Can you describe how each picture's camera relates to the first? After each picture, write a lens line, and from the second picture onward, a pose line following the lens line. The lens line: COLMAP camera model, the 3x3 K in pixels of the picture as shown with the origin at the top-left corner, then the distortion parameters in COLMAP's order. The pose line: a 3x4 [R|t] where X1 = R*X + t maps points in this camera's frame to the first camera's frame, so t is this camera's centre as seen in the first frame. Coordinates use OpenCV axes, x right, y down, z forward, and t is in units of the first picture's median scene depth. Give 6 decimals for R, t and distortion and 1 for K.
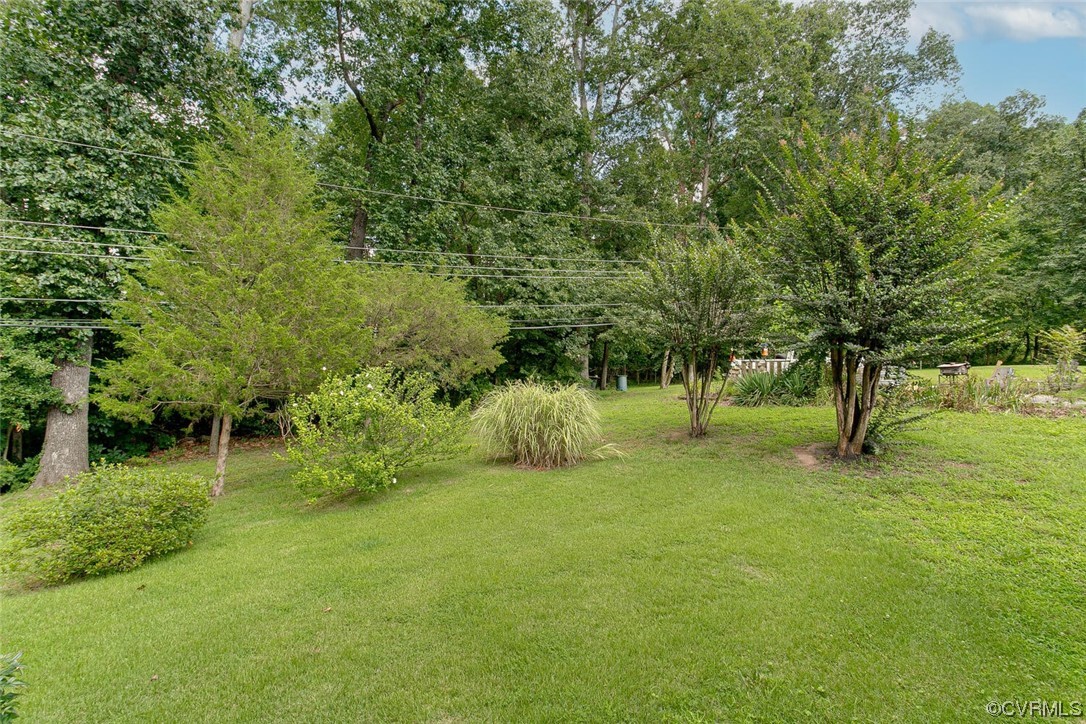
lens RADIAL K [[520.0, 0, 543.0], [0, 520.0, 362.0], [0, 0, 1]] dist [-0.000696, -0.000623]
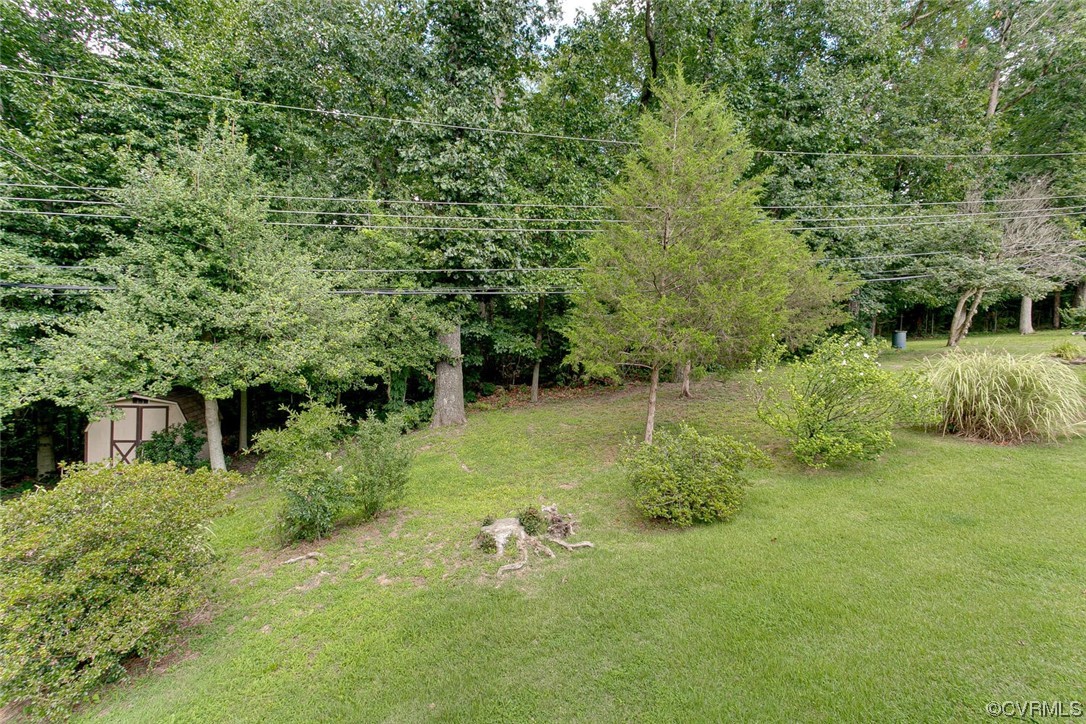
lens RADIAL K [[520.0, 0, 543.0], [0, 520.0, 362.0], [0, 0, 1]] dist [-0.000696, -0.000623]
pose [[0.963604, 0.021304, -0.266483, -0.407782], [0.004993, 0.995212, 0.097615, -0.024487], [0.267286, -0.095393, 0.958884, -0.079720]]
